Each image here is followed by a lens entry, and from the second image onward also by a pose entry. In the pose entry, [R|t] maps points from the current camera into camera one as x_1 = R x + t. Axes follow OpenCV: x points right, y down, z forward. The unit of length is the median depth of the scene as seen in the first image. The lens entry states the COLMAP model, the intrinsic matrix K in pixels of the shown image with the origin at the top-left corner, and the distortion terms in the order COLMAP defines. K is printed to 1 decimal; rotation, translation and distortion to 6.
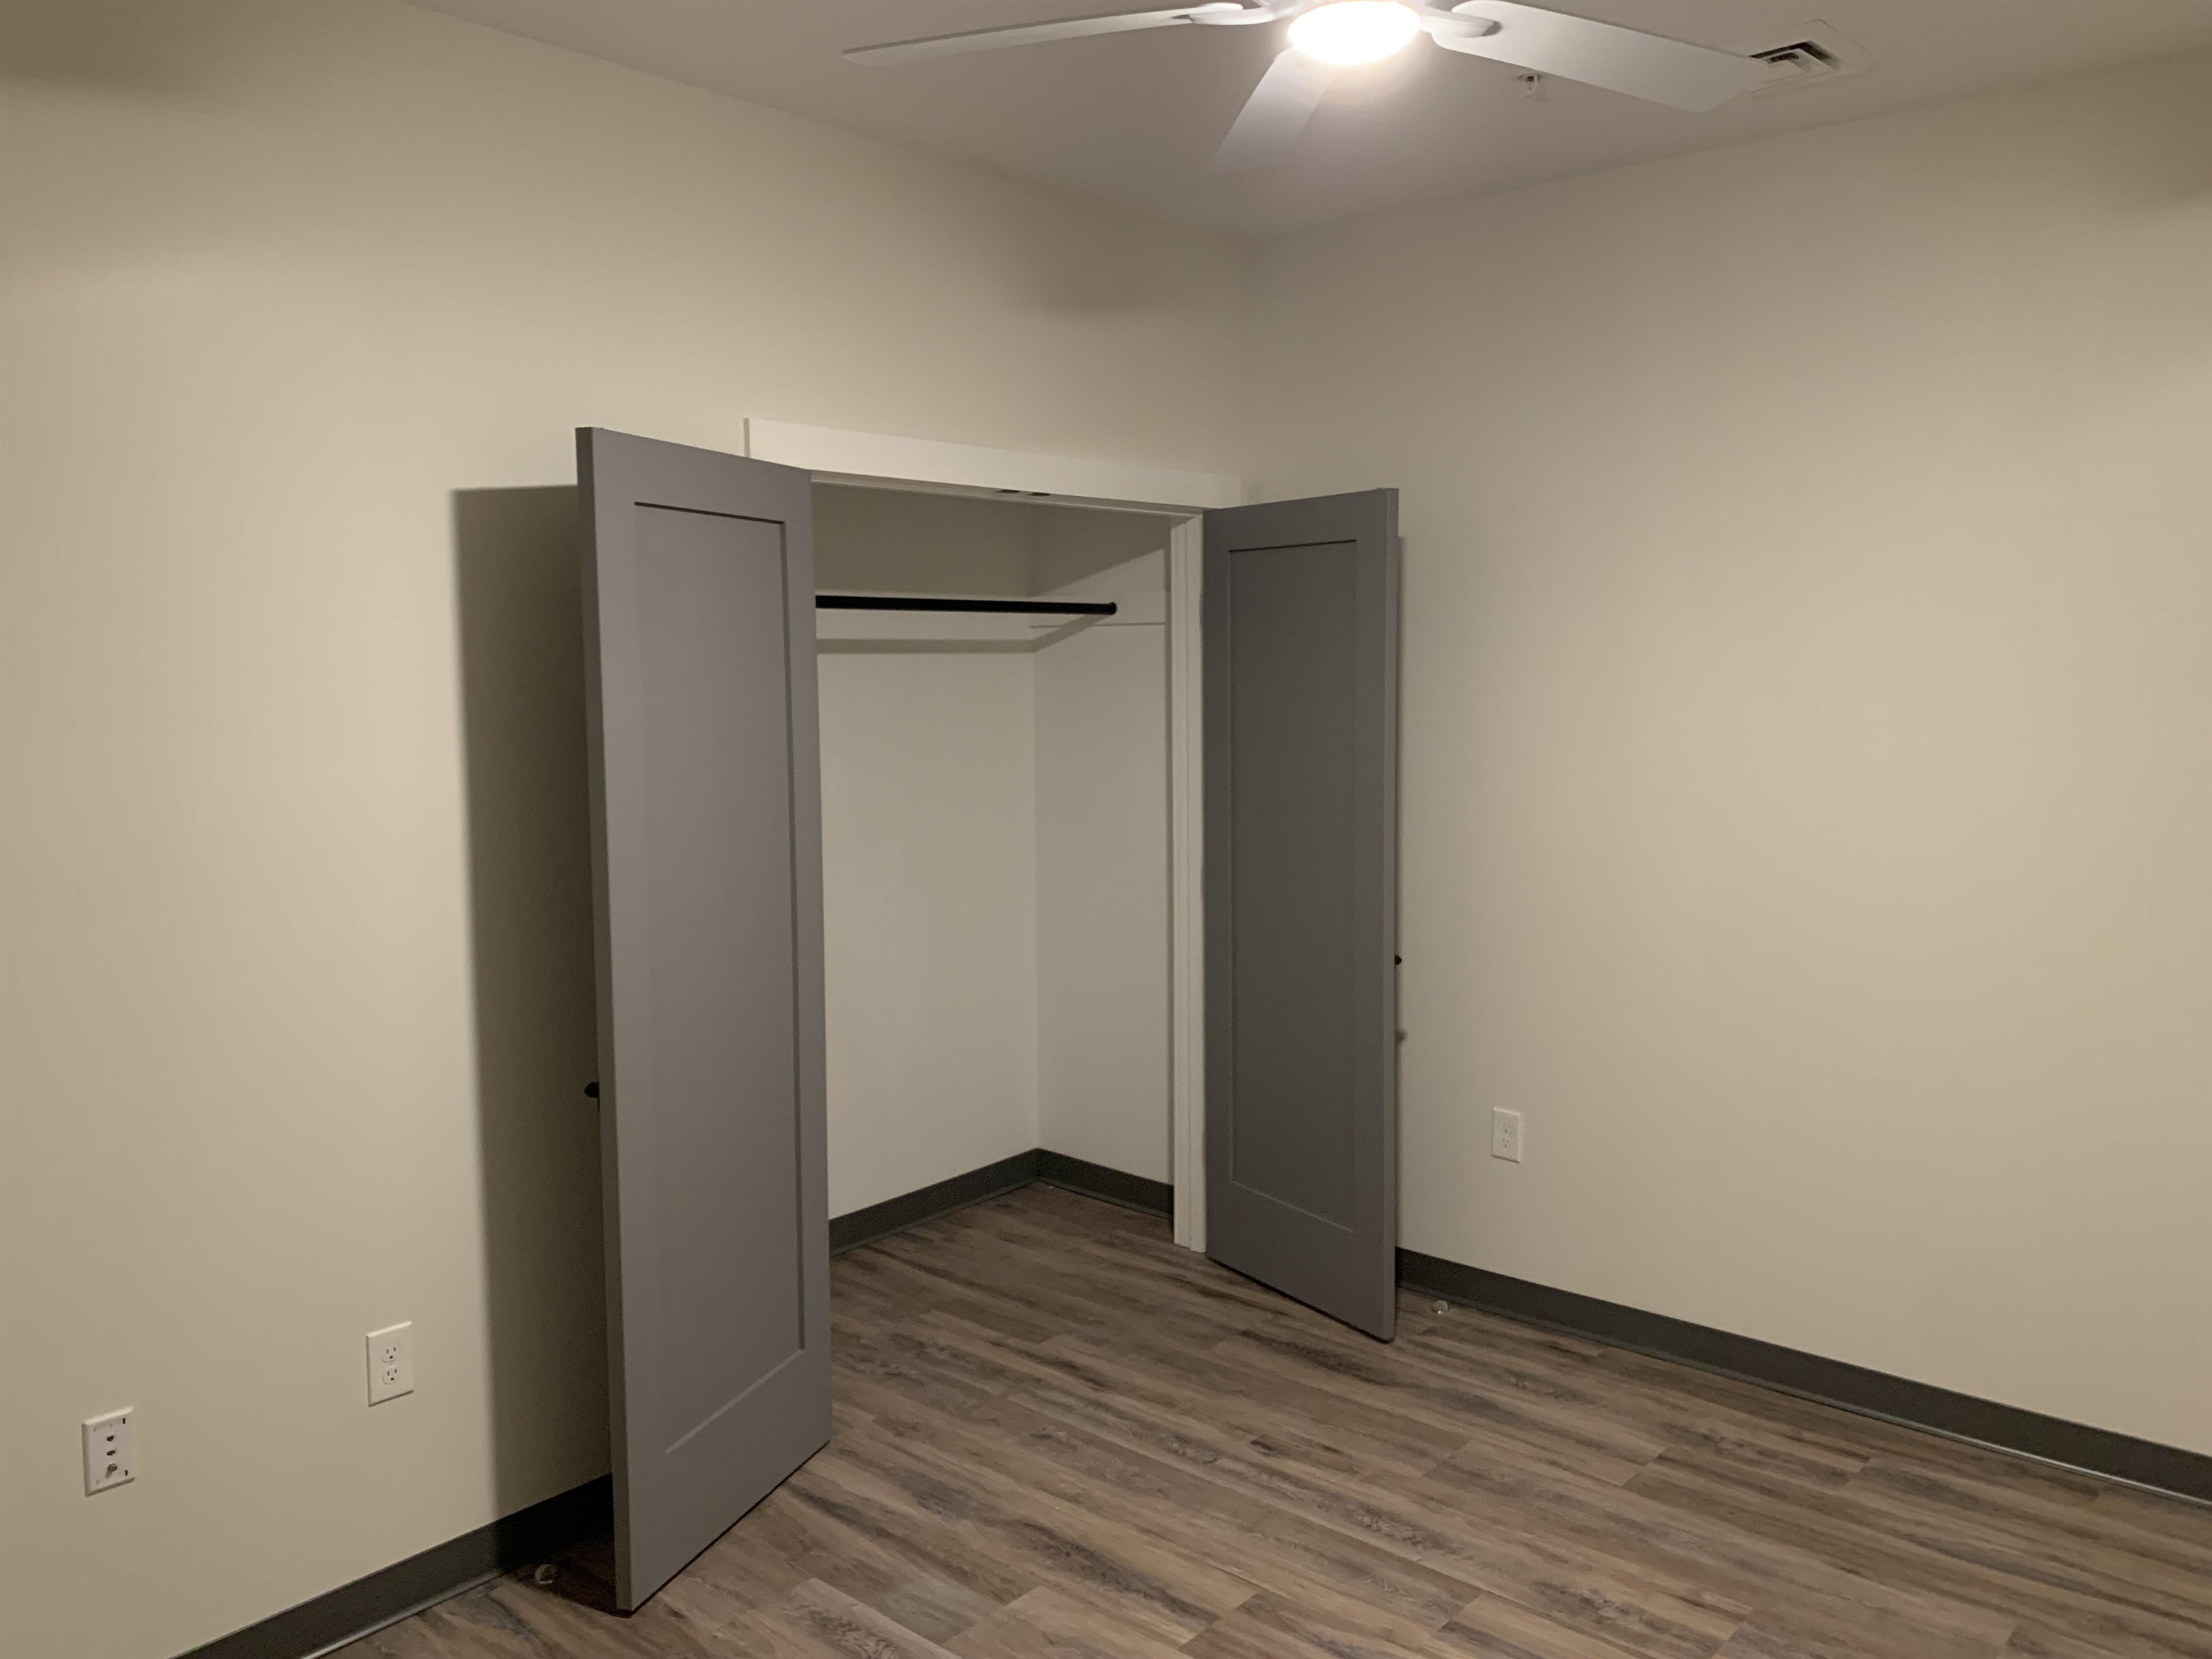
lens RADIAL K [[1701.6, 0, 1107.0], [0, 1701.6, 824.1], [0, 0, 1]] dist [0.035378, -0.012479]
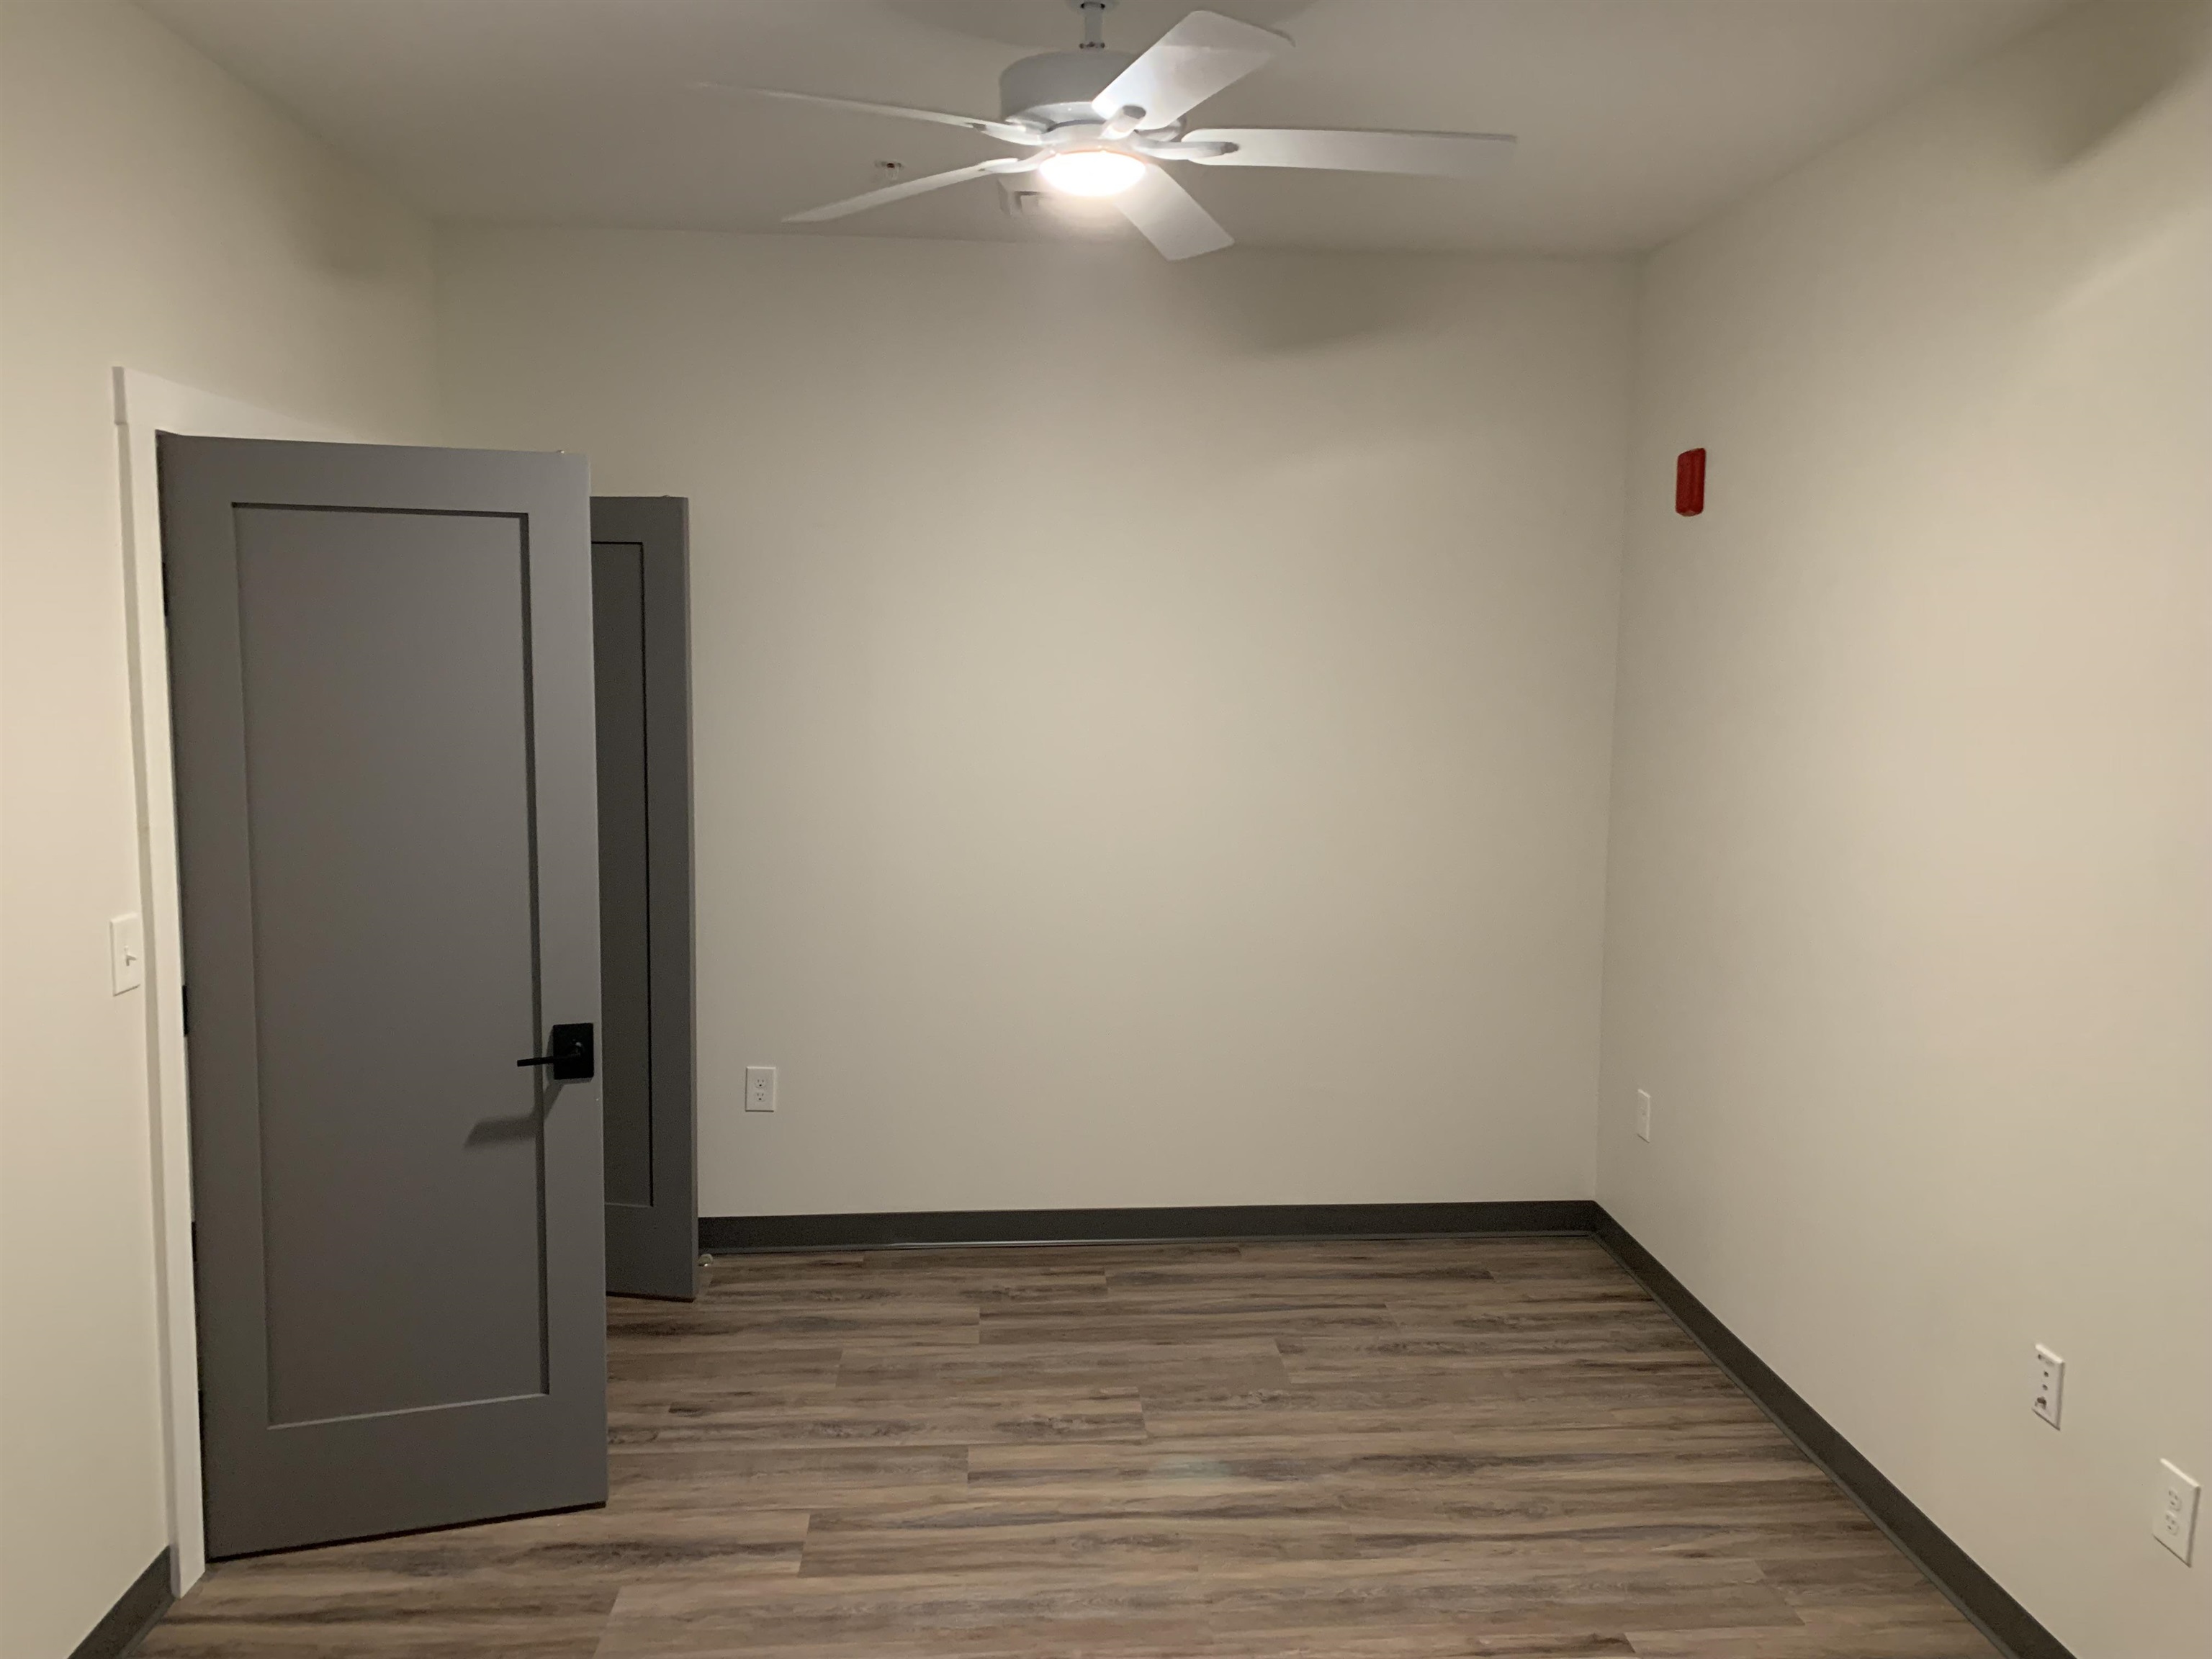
lens RADIAL K [[1701.6, 0, 1103.9], [0, 1701.6, 832.9], [0, 0, 1]] dist [0.035378, -0.012479]
pose [[0.709645, -0.068960, 0.701176, -0.467429], [0.055808, 0.997573, 0.041627, -0.021204], [-0.702345, 0.009591, 0.711772, 0.071428]]
